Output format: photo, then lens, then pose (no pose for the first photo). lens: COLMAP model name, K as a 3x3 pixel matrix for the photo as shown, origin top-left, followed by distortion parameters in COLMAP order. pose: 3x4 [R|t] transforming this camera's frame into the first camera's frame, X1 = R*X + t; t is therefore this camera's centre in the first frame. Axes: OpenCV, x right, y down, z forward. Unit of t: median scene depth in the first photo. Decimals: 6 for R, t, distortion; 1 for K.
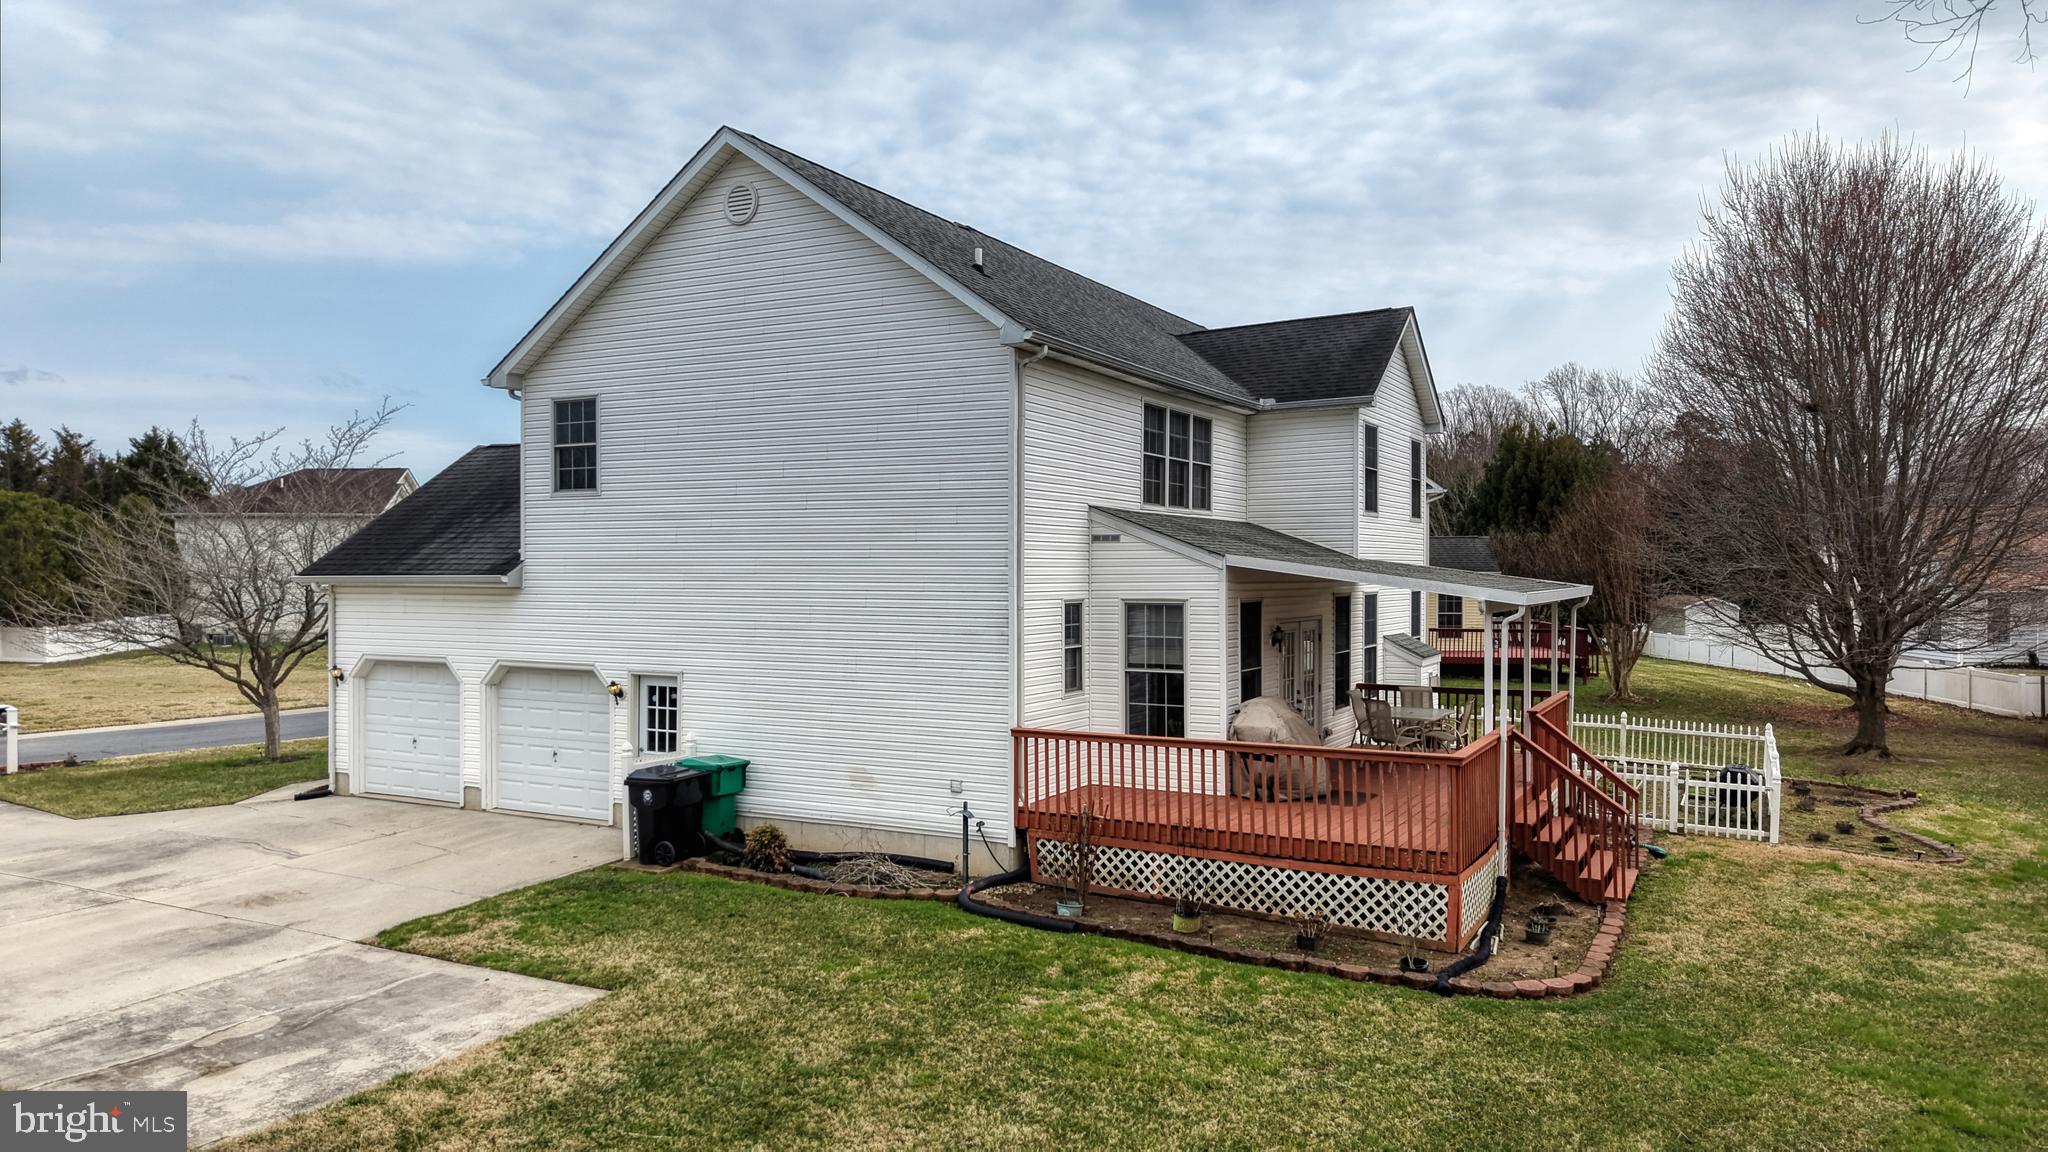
lens RADIAL K [[1368.8, 0, 1034.3], [0, 1368.8, 581.5], [0, 0, 1]] dist [0.024546, -0.030612]
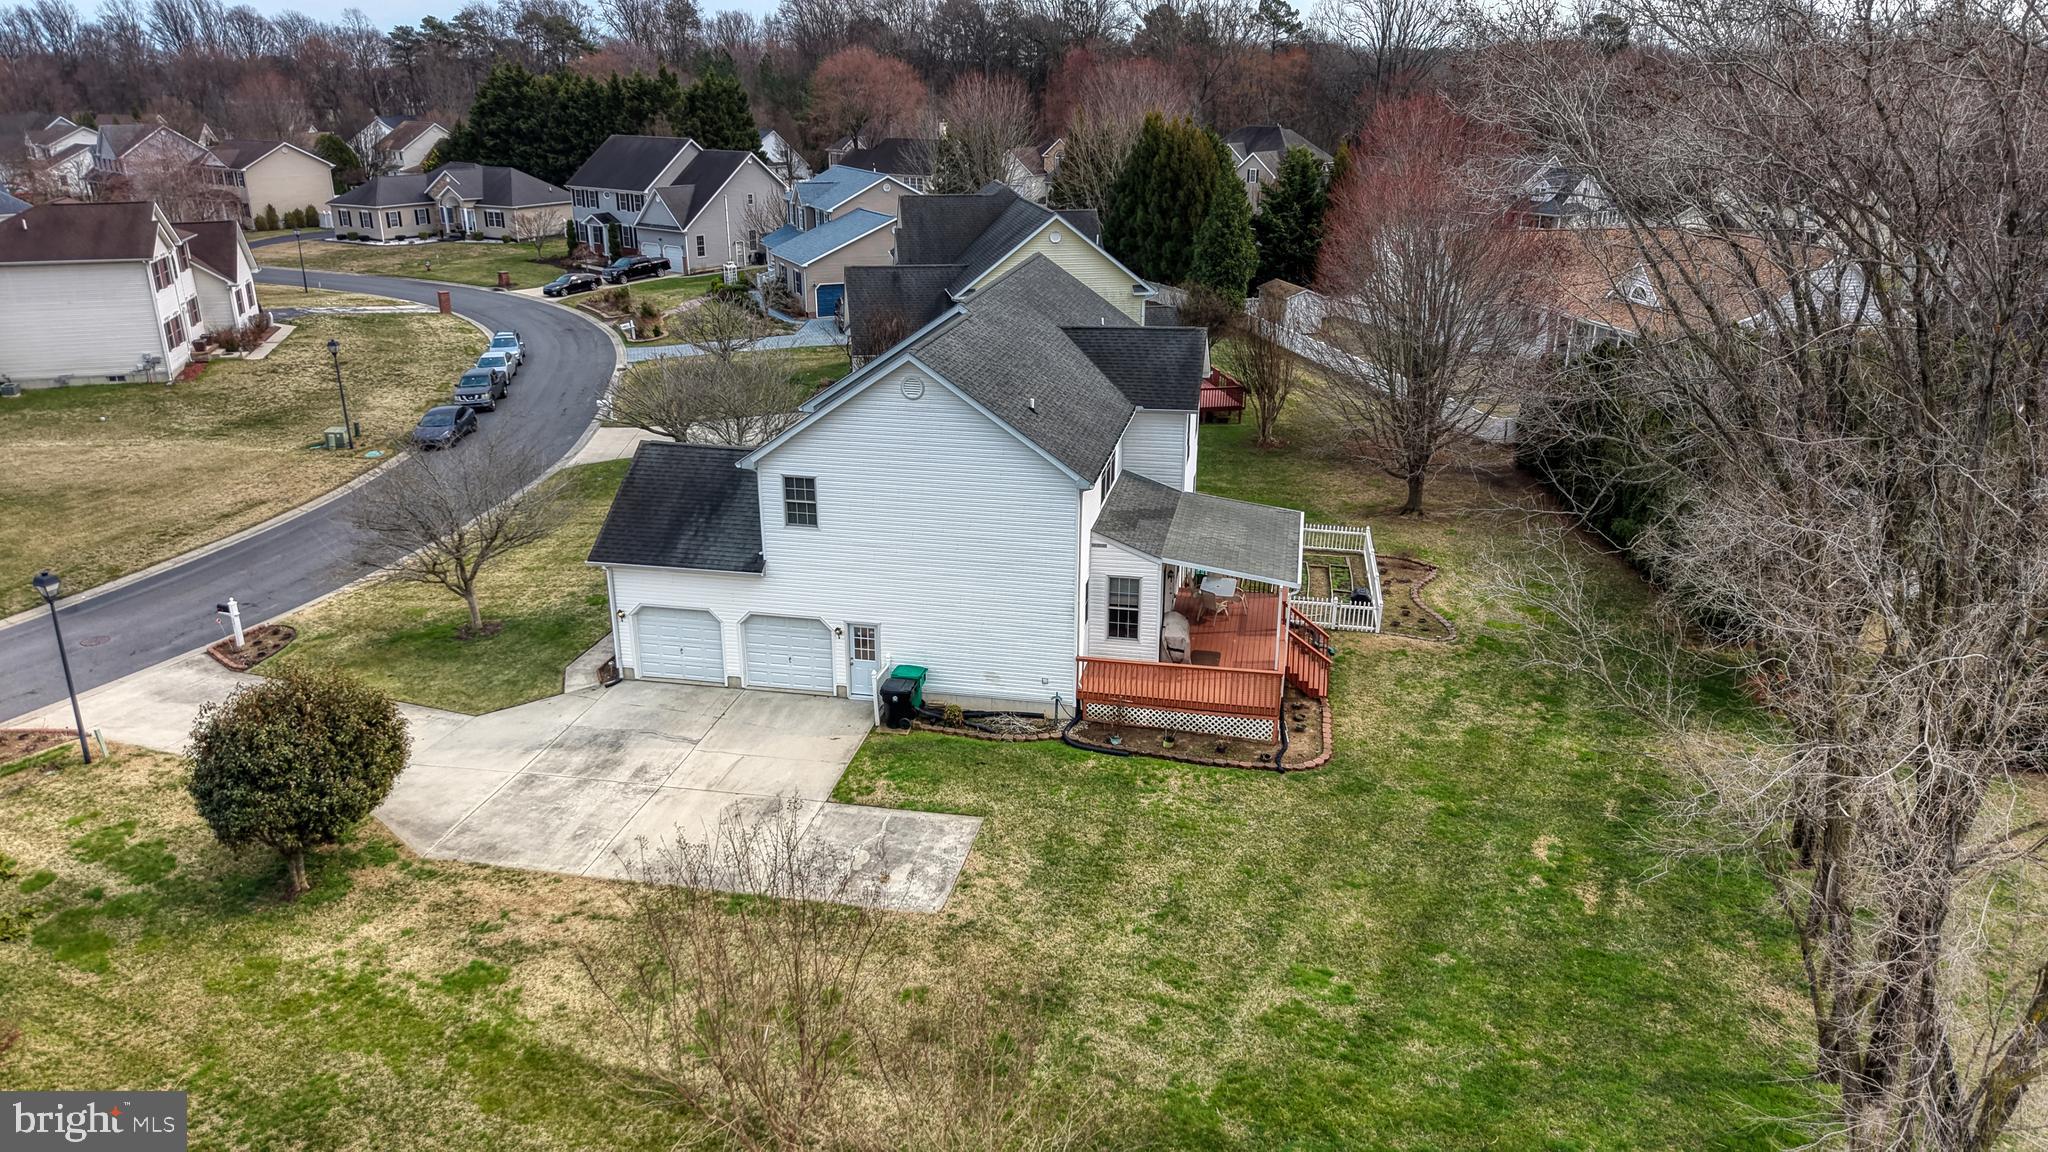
lens RADIAL K [[1368.8, 0, 1031.5], [0, 1368.8, 573.8], [0, 0, 1]] dist [0.024546, -0.030612]
pose [[0.955796, -0.096348, 0.277796, -0.624860], [-0.001346, 0.943345, 0.331809, -0.681052], [-0.294026, -0.317516, 0.901516, -0.813645]]
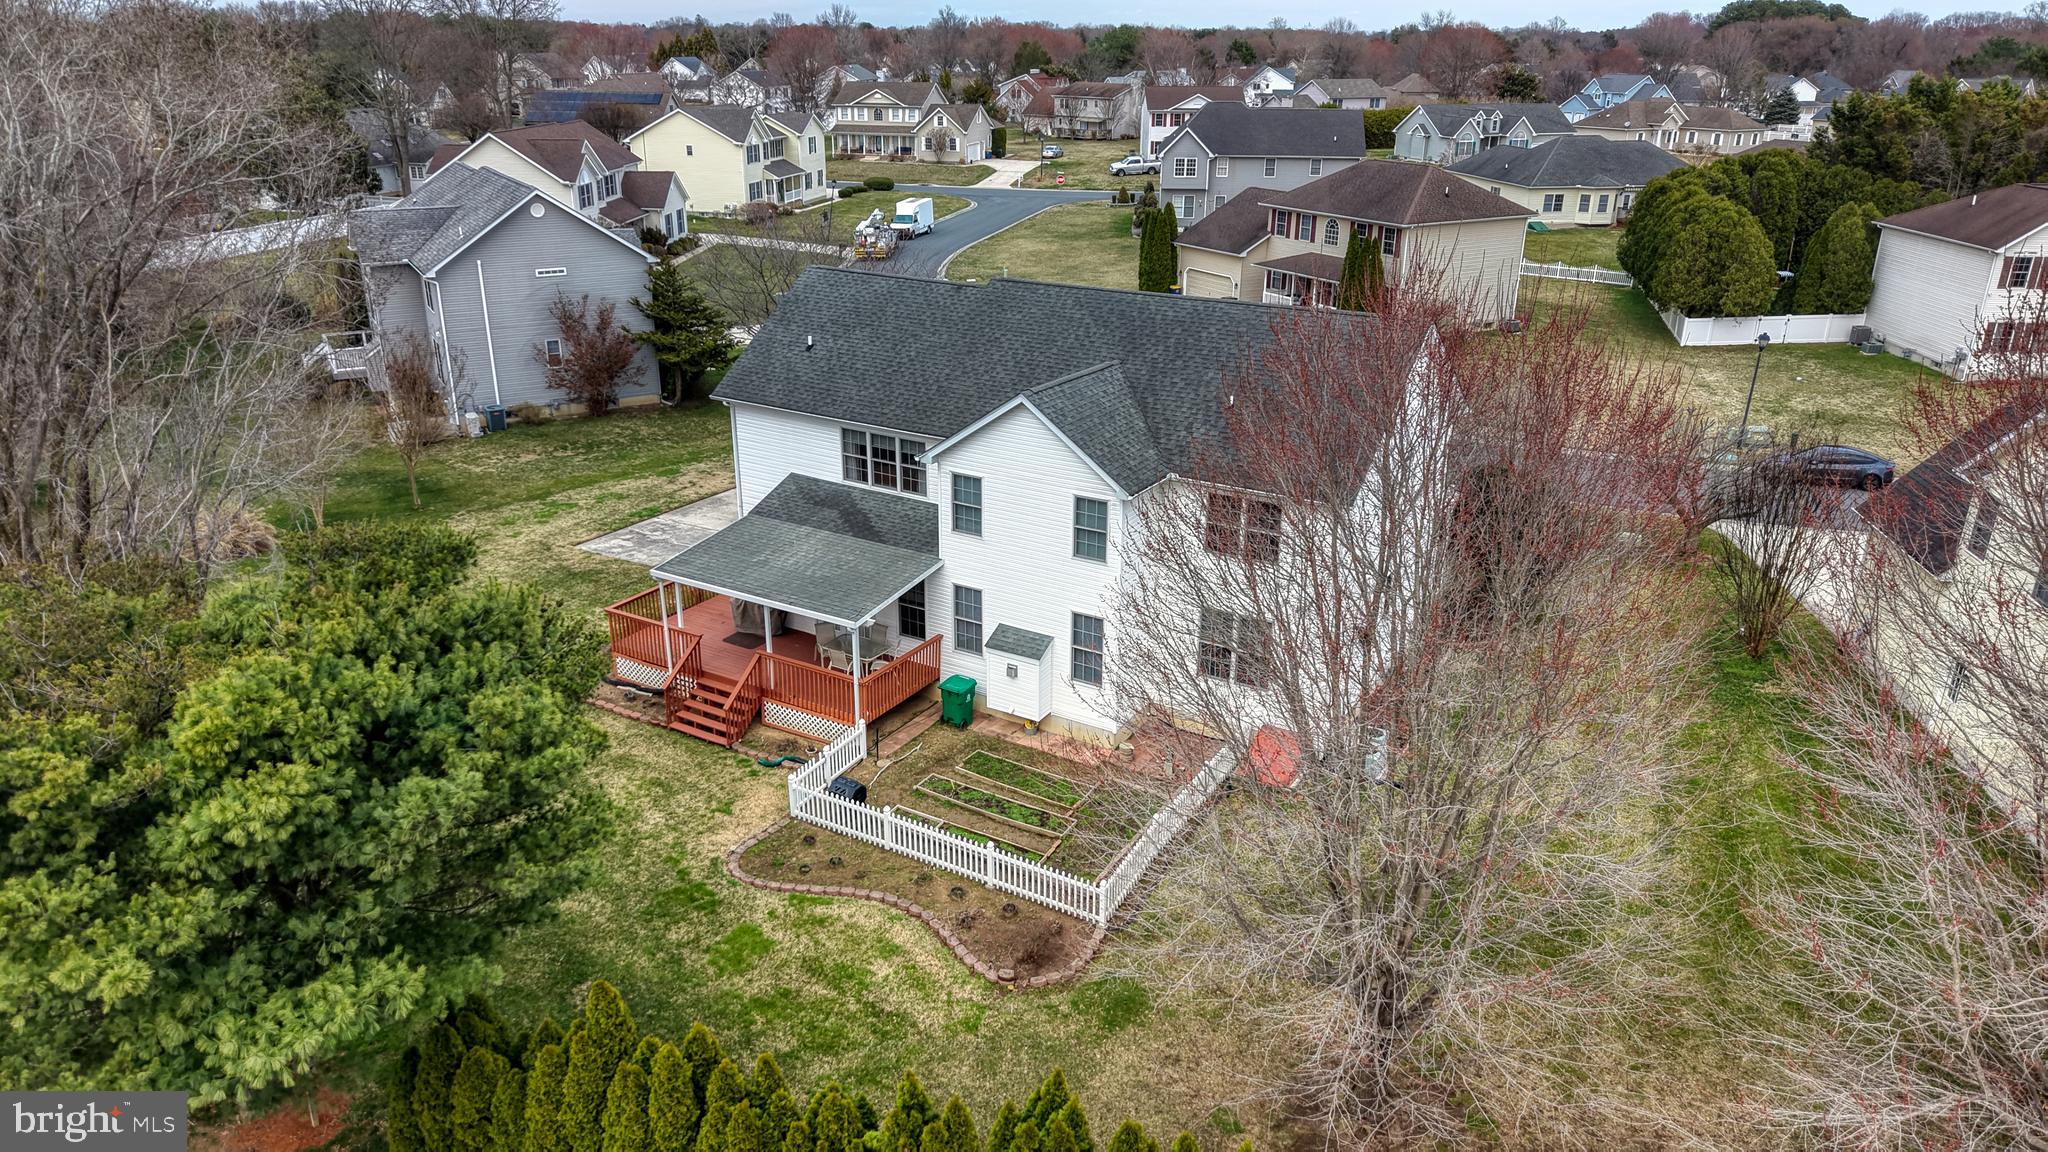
lens RADIAL K [[1368.8, 0, 1032.3], [0, 1368.8, 576.1], [0, 0, 1]] dist [0.024546, -0.030612]
pose [[-0.043661, 0.368816, -0.928477, 2.148221], [-0.013463, 0.929061, 0.369681, -0.727760], [0.998956, 0.028641, -0.035598, 1.526339]]
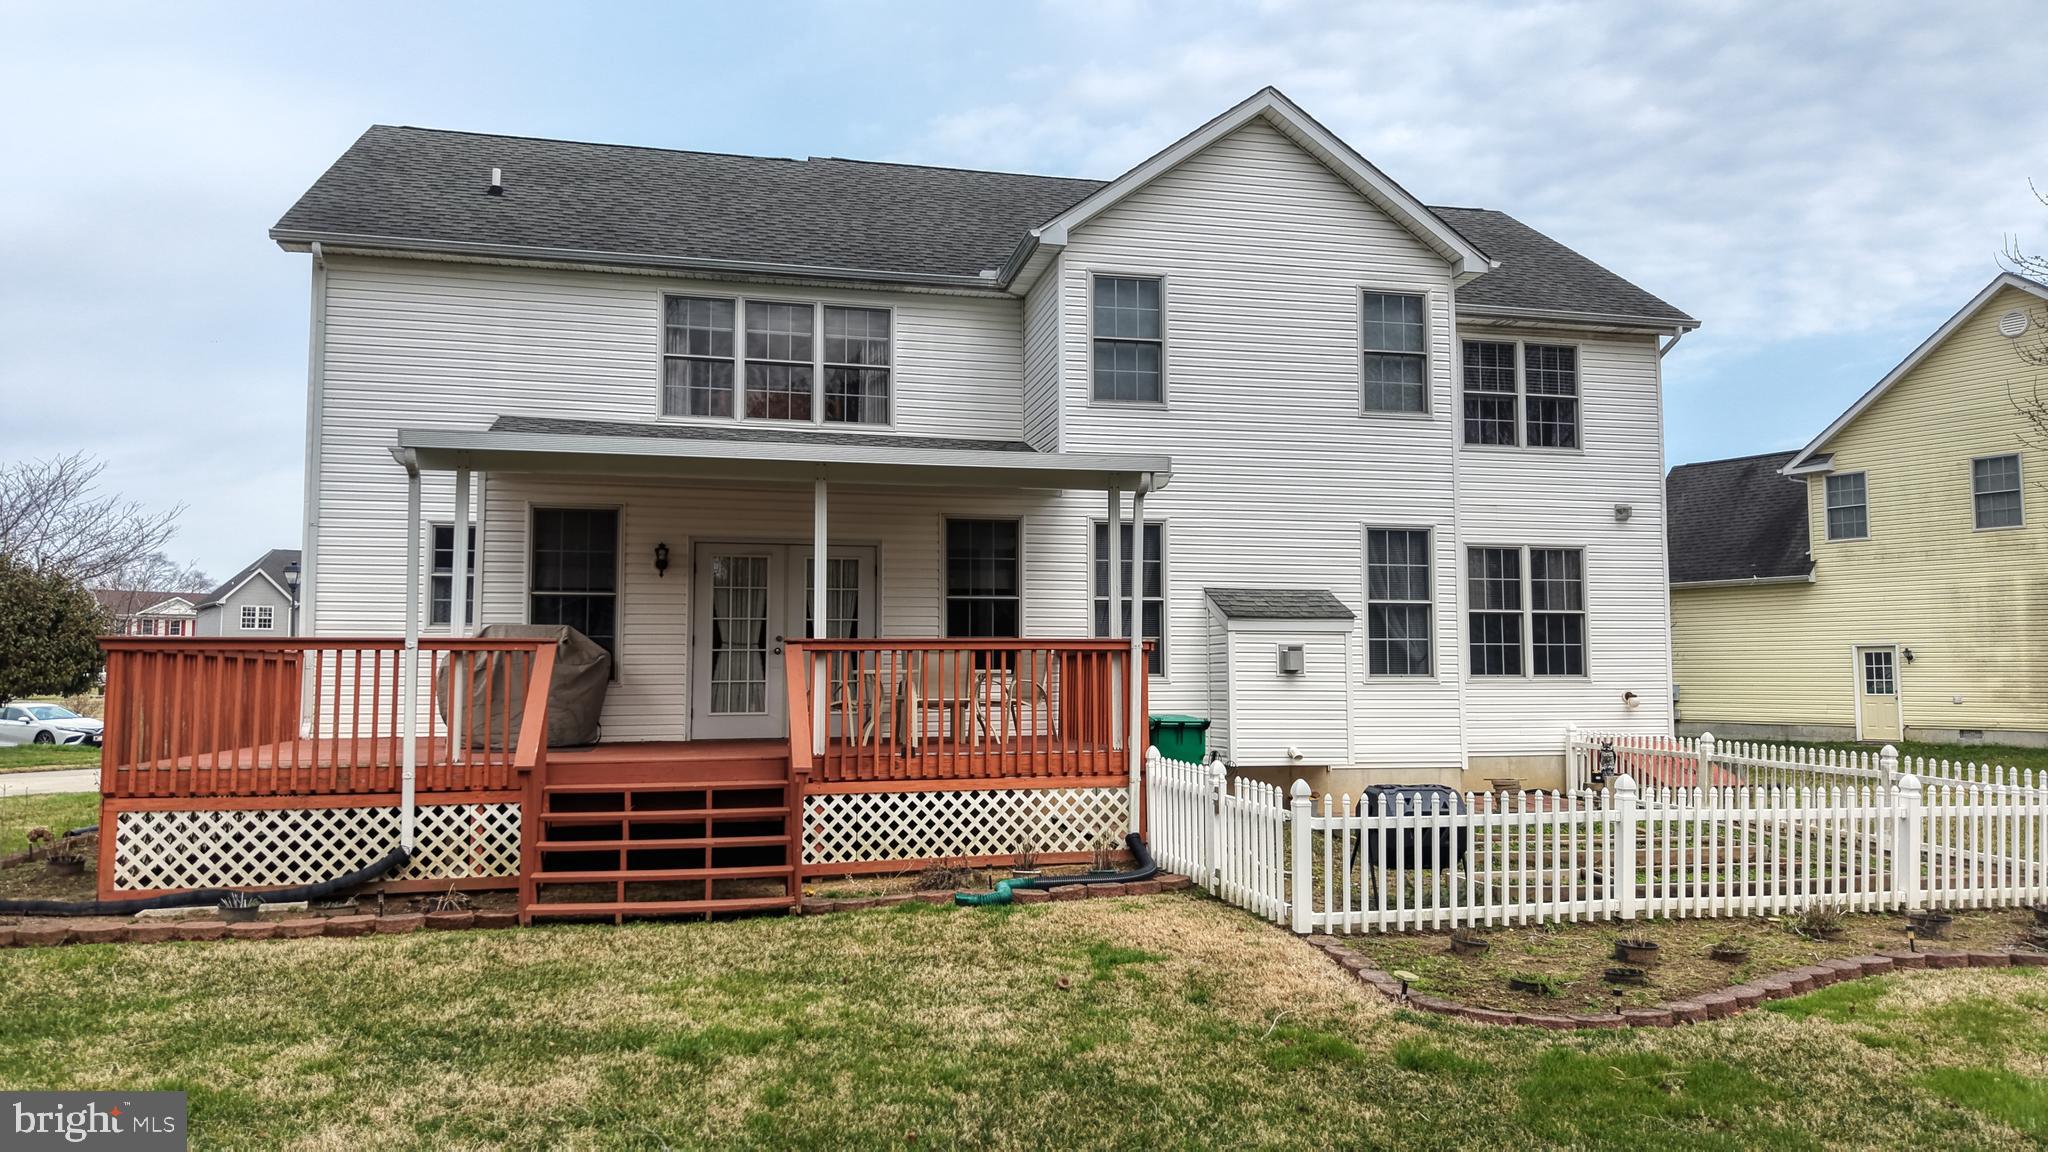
lens RADIAL K [[1368.8, 0, 1022.3], [0, 1368.8, 575.3], [0, 0, 1]] dist [0.024546, -0.030612]
pose [[0.658965, -0.053792, -0.750248, 0.973377], [-0.004605, 0.997132, -0.075538, 0.119624], [0.752159, 0.053232, 0.656828, 0.709971]]
